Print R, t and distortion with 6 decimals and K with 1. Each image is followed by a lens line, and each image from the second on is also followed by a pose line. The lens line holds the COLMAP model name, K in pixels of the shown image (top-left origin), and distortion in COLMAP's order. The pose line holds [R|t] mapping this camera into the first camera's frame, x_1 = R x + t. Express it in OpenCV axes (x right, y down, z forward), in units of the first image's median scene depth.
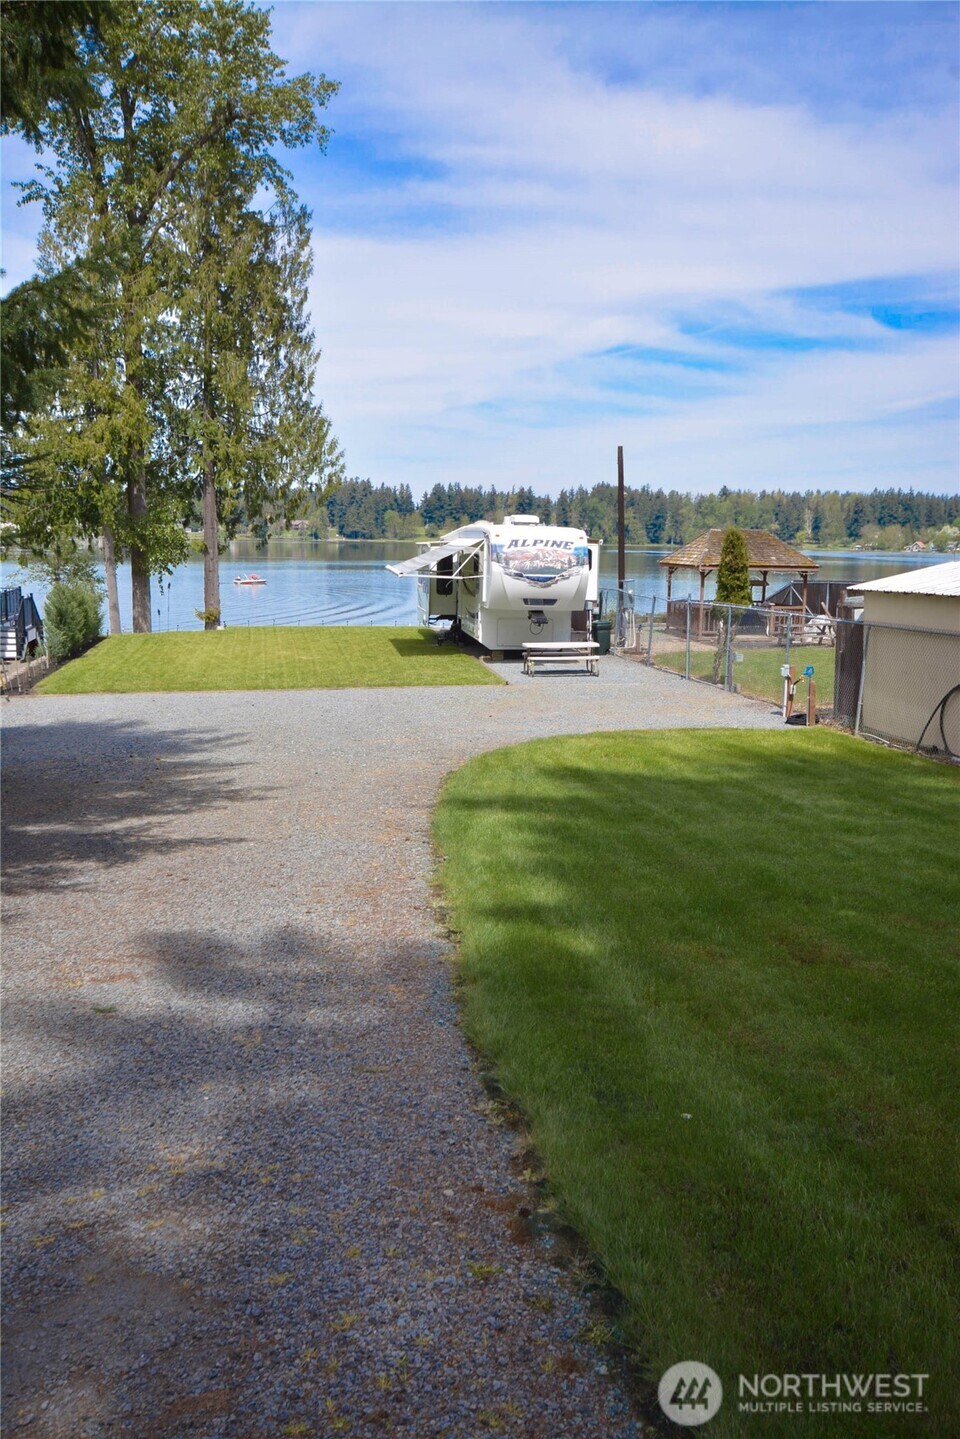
lens RADIAL K [[1198.2, 0, 480.0], [0, 1198.2, 719.5], [0, 0, 1]] dist [0.025565, 0.004859]
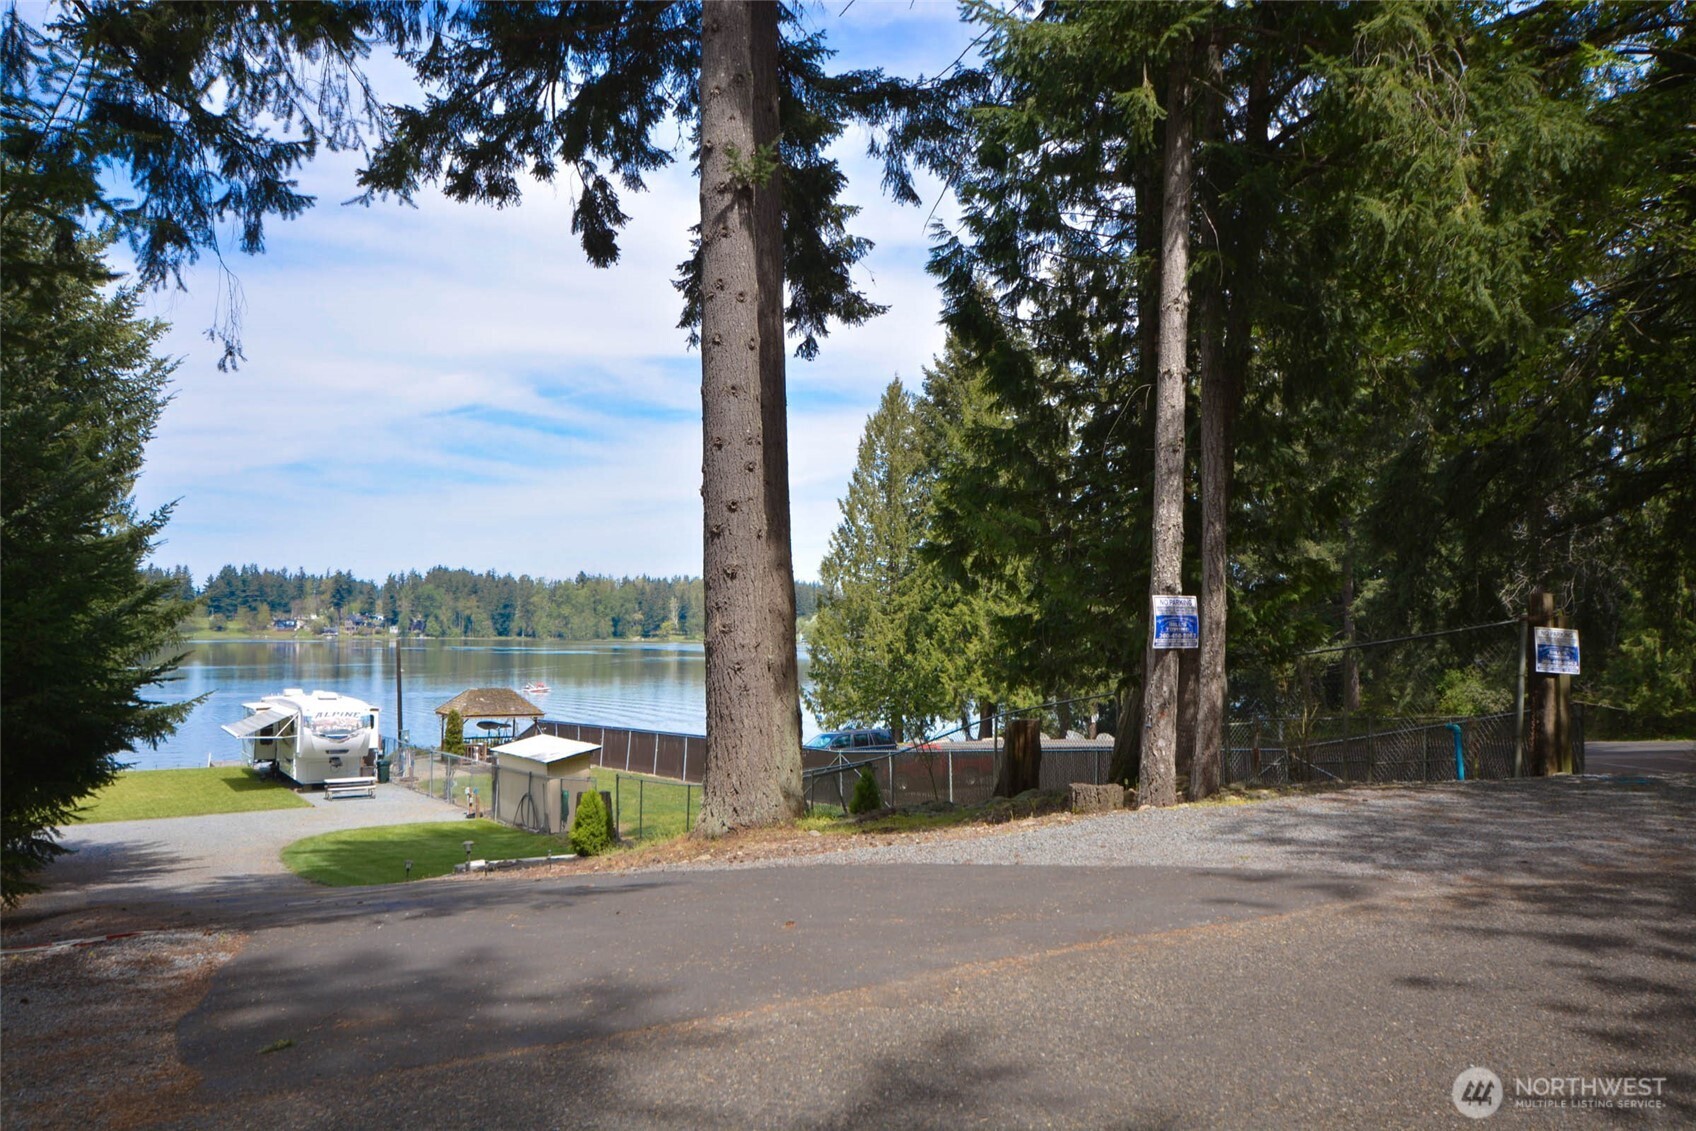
lens RADIAL K [[1412.2, 0, 848.0], [0, 1412.2, 565.5], [0, 0, 1]] dist [0.025565, 0.004859]
pose [[0.929096, 0.007532, 0.369761, -0.013018], [0.063143, 0.981882, -0.178661, 0.028367], [-0.364408, 0.189341, 0.911788, -0.782710]]
